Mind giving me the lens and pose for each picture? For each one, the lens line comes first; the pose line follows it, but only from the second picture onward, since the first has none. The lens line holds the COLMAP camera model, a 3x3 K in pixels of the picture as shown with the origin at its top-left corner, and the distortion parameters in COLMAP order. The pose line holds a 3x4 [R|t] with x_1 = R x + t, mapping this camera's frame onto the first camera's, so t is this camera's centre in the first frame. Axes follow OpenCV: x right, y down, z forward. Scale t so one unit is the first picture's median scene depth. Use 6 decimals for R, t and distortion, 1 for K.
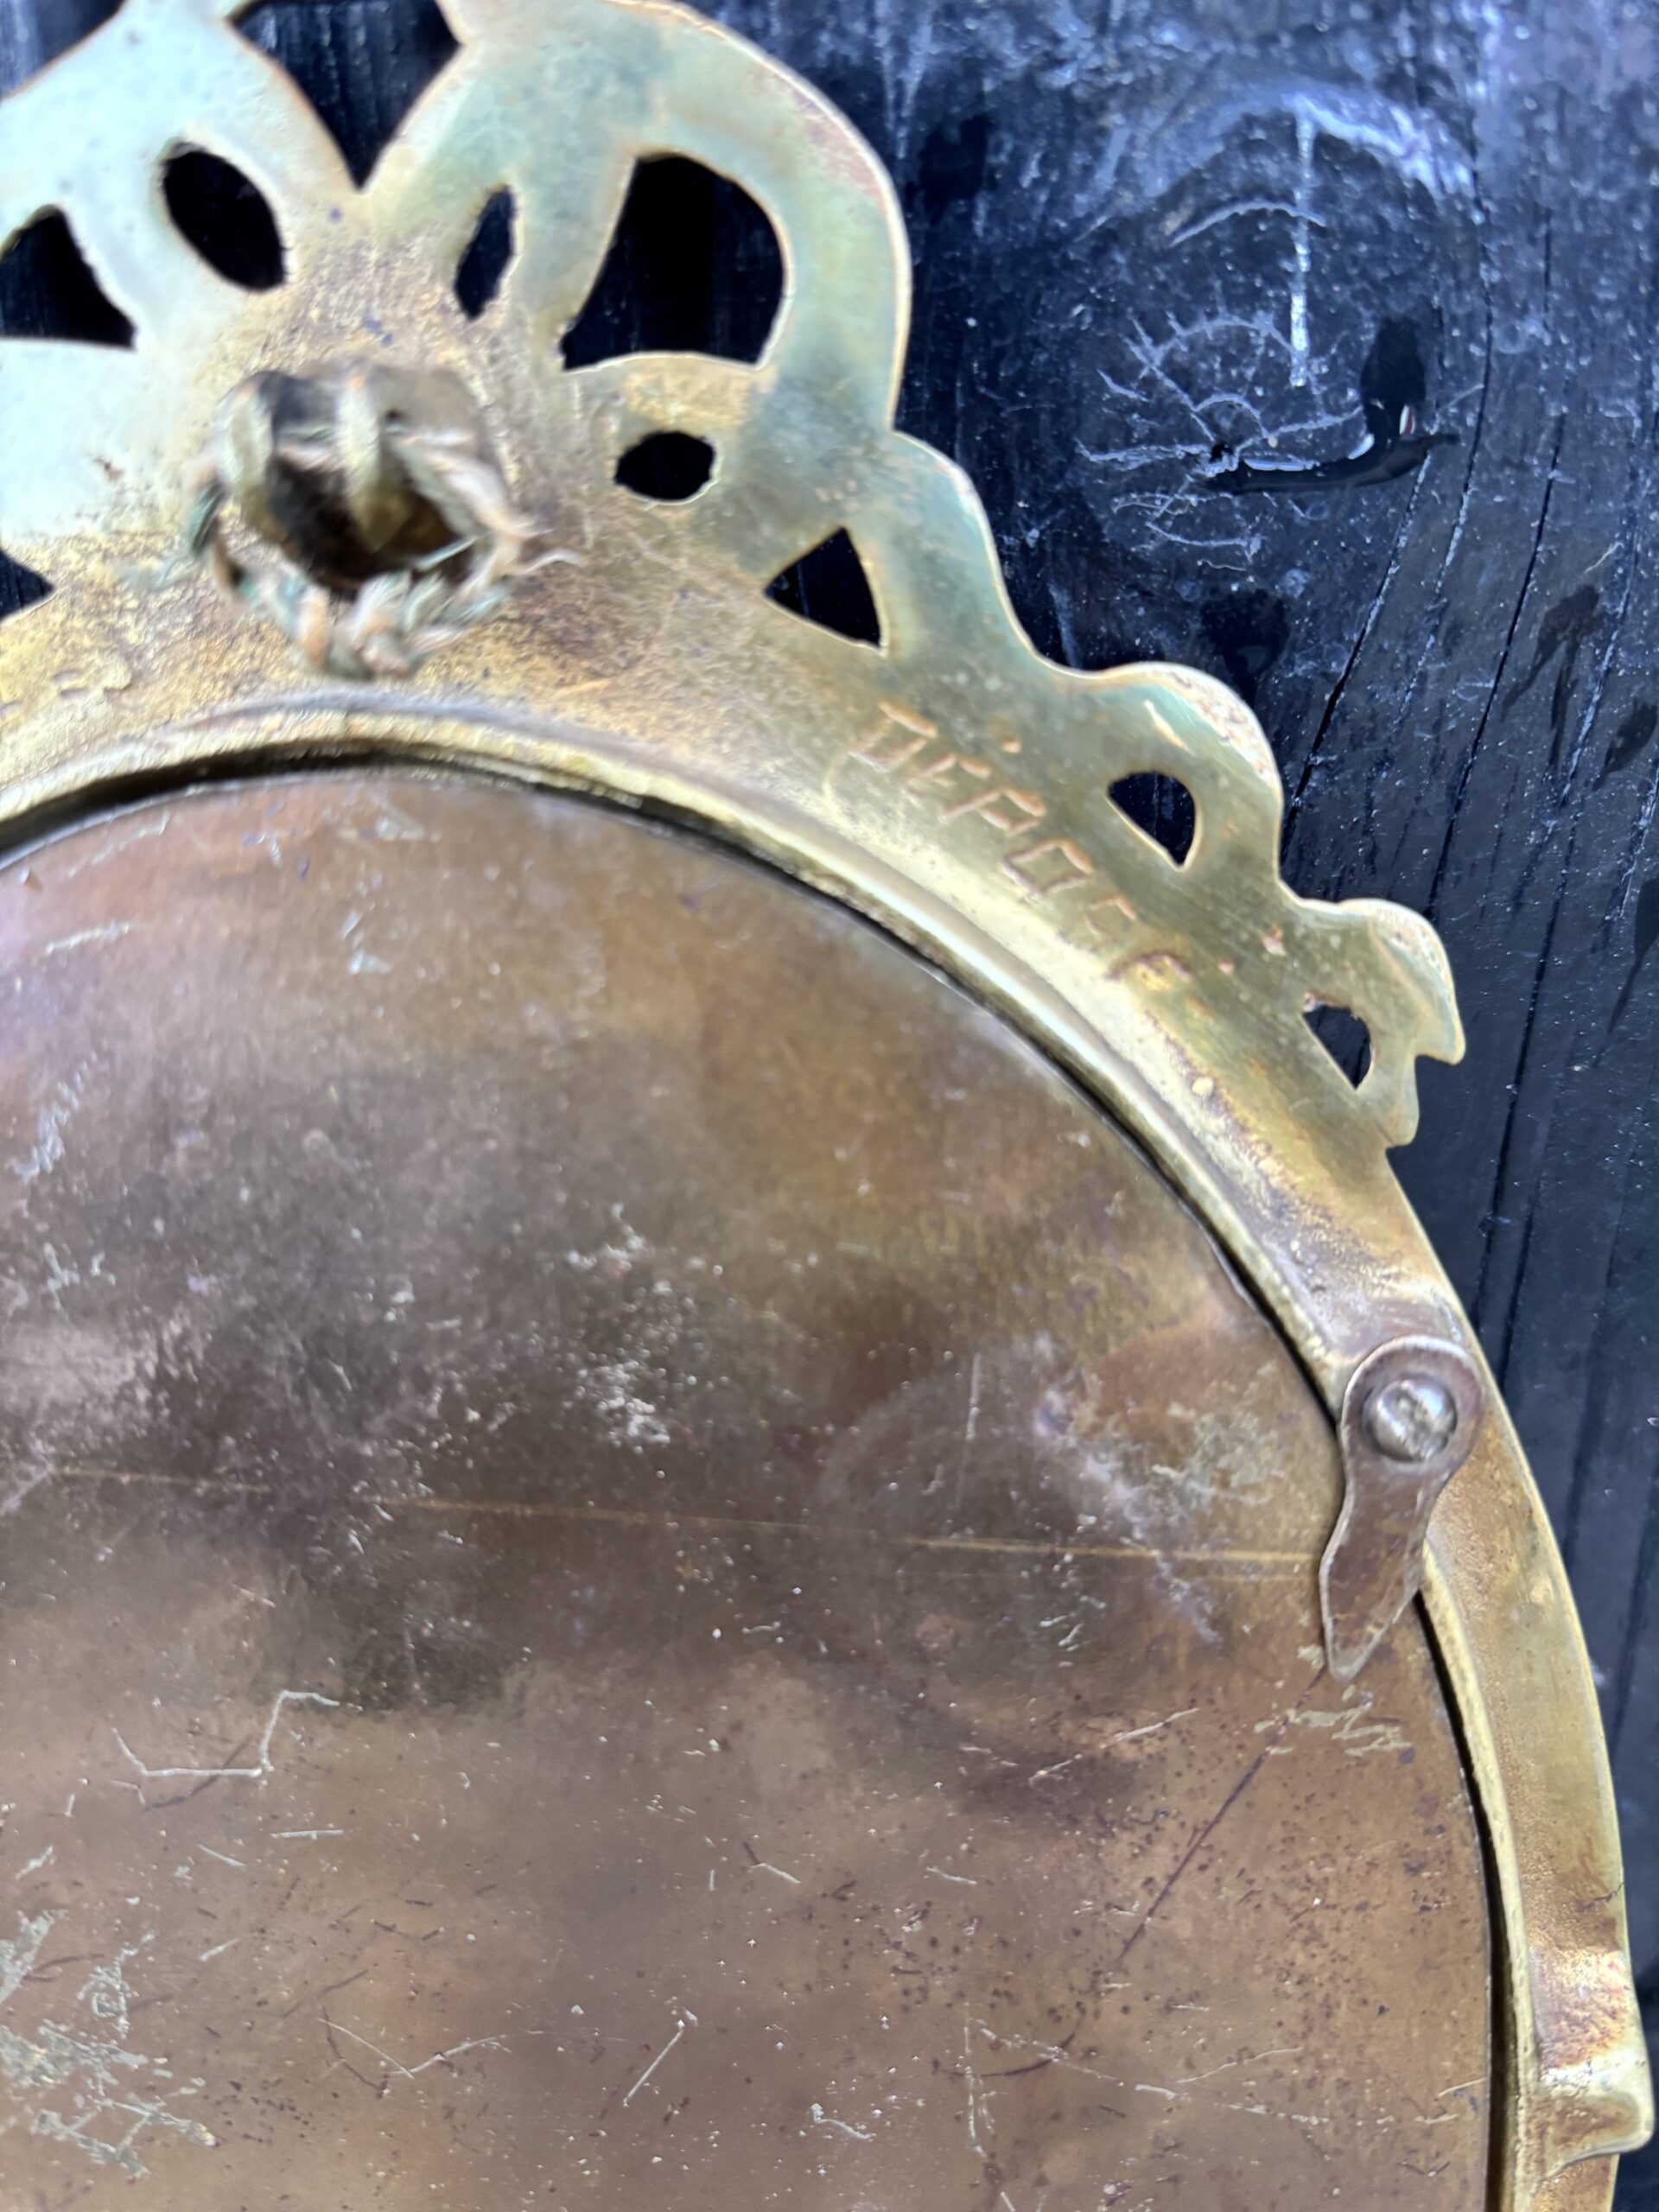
lens RADIAL K [[1708.6, 0, 820.3], [0, 1708.6, 1099.2], [0, 0, 1]] dist [-0.006066, -0.003976]
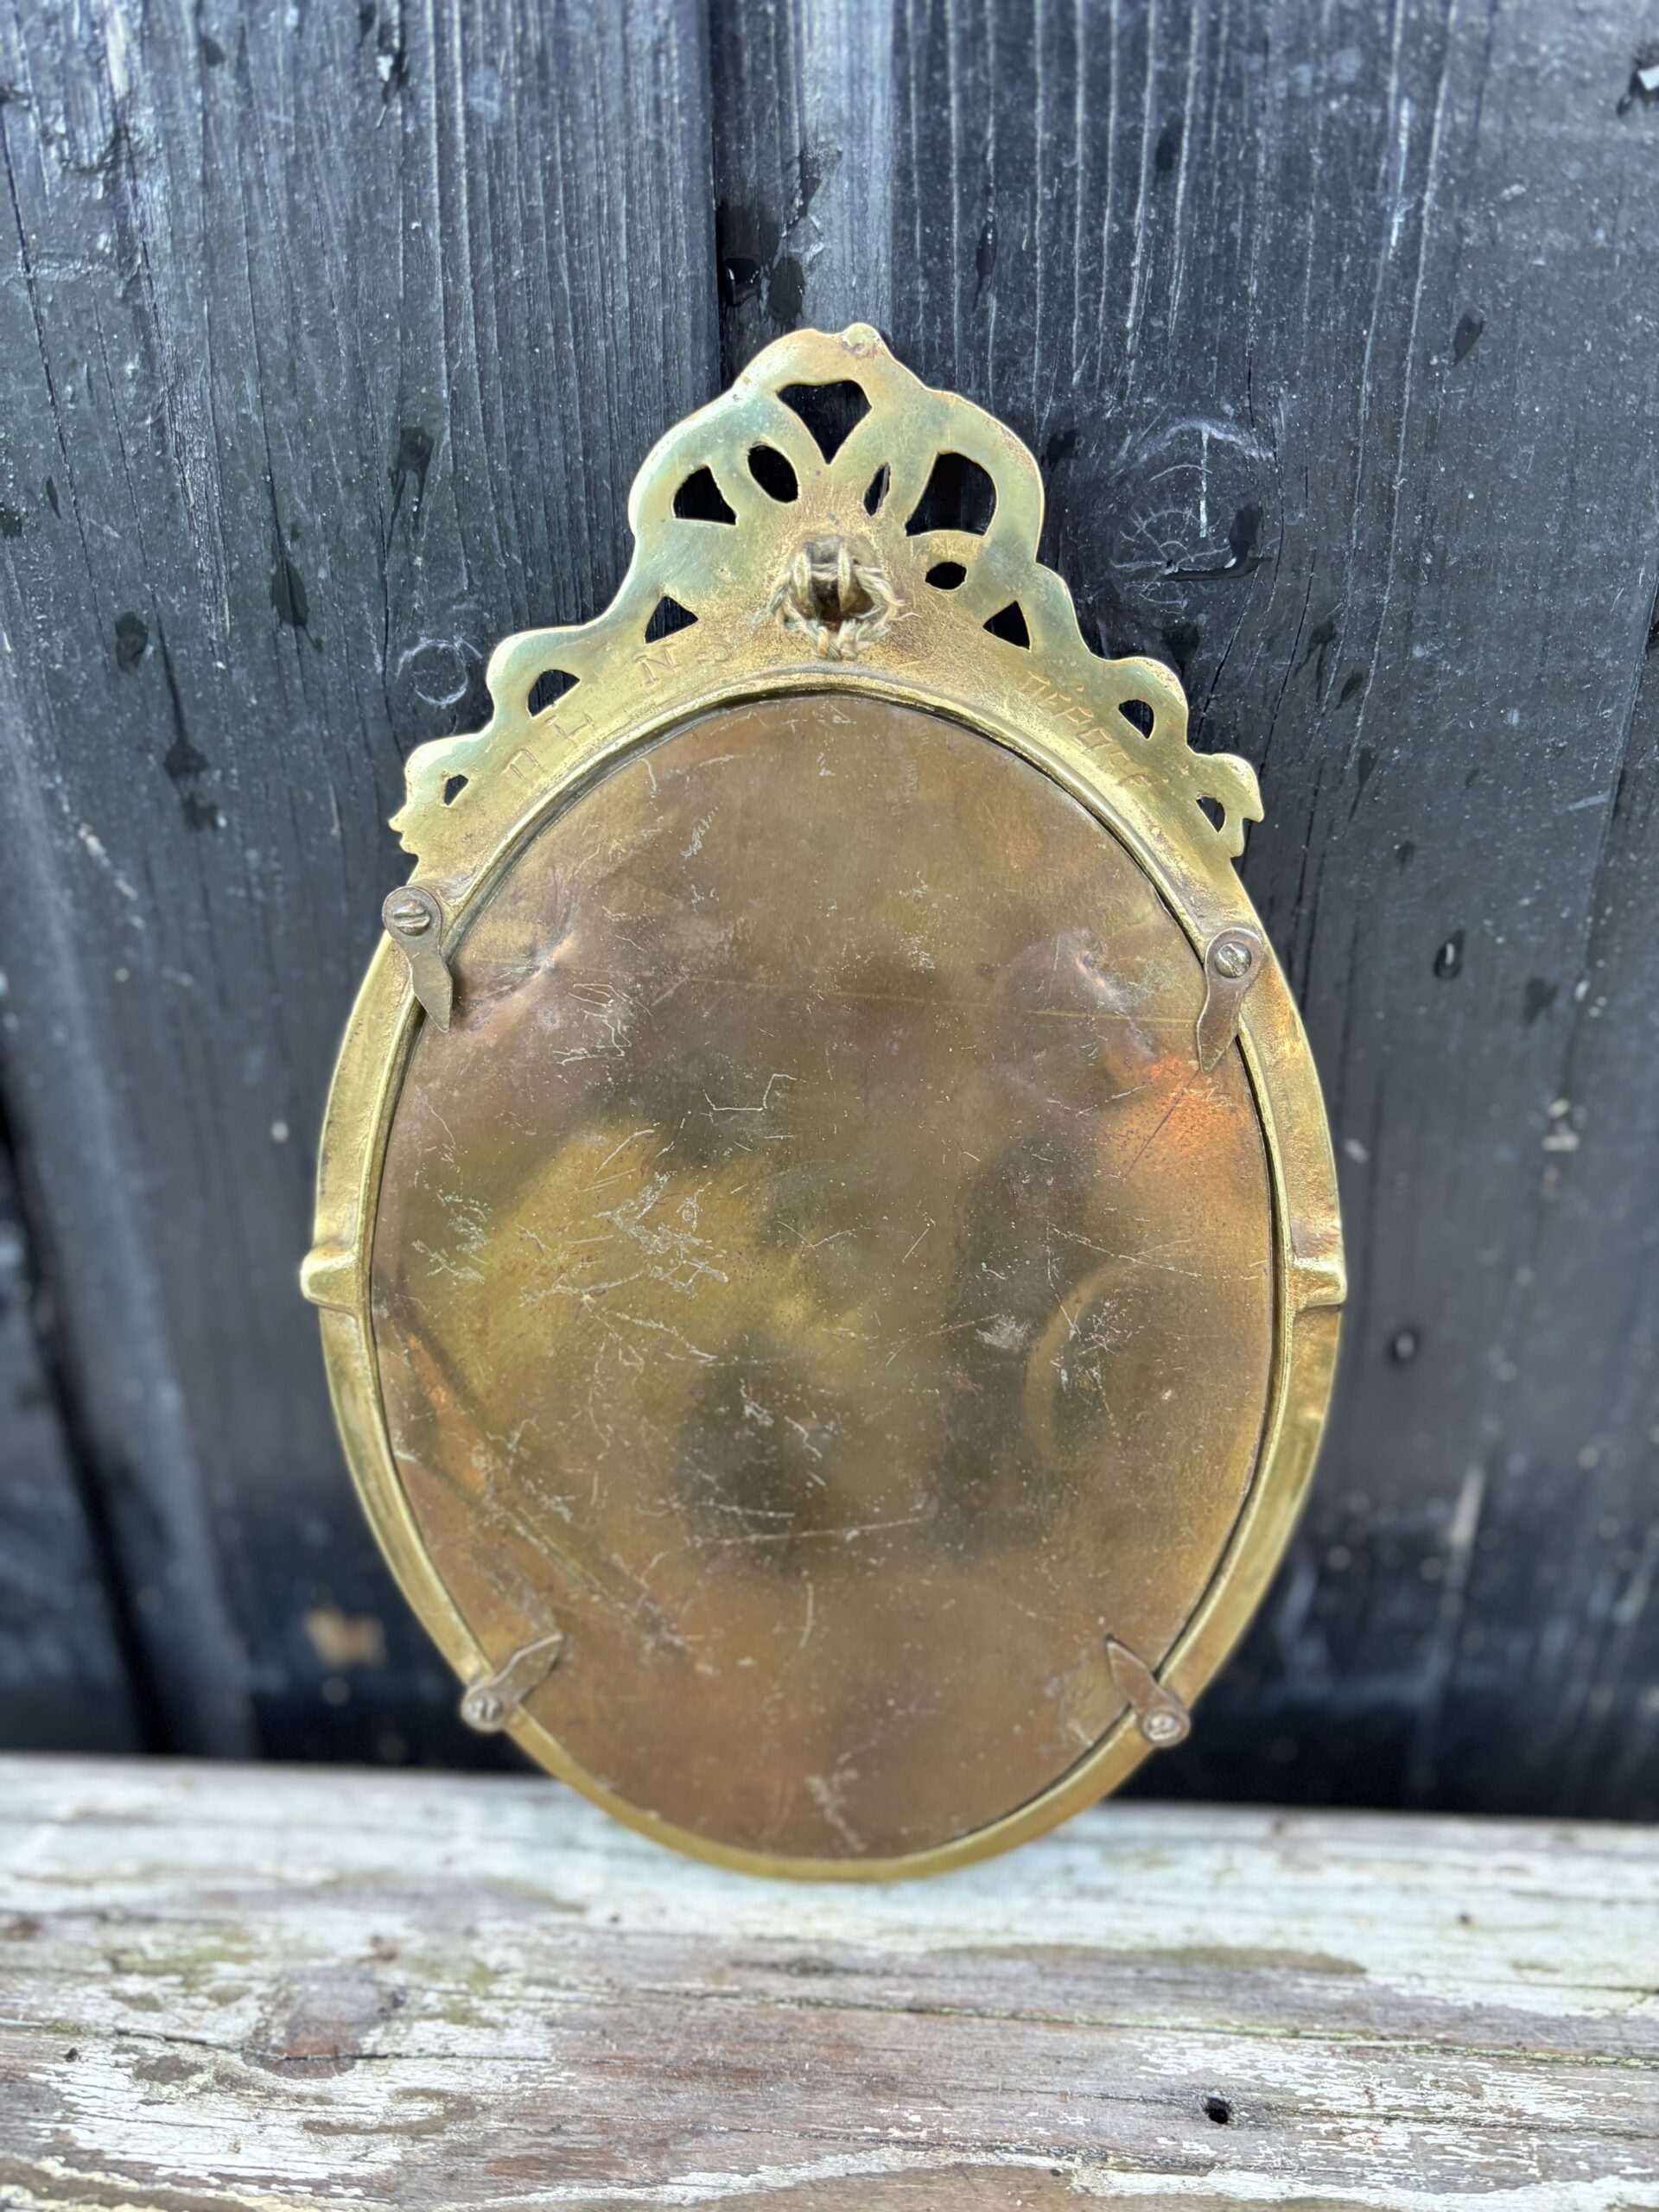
lens RADIAL K [[1670.9, 0, 829.5], [0, 1670.9, 1106.0], [0, 0, 1]] dist [0.088887, -0.137088]
pose [[0.999669, 0.015409, -0.020600, -0.193944], [-0.014778, 0.999426, 0.030477, 0.334098], [0.021058, -0.030163, 0.999323, -1.486124]]
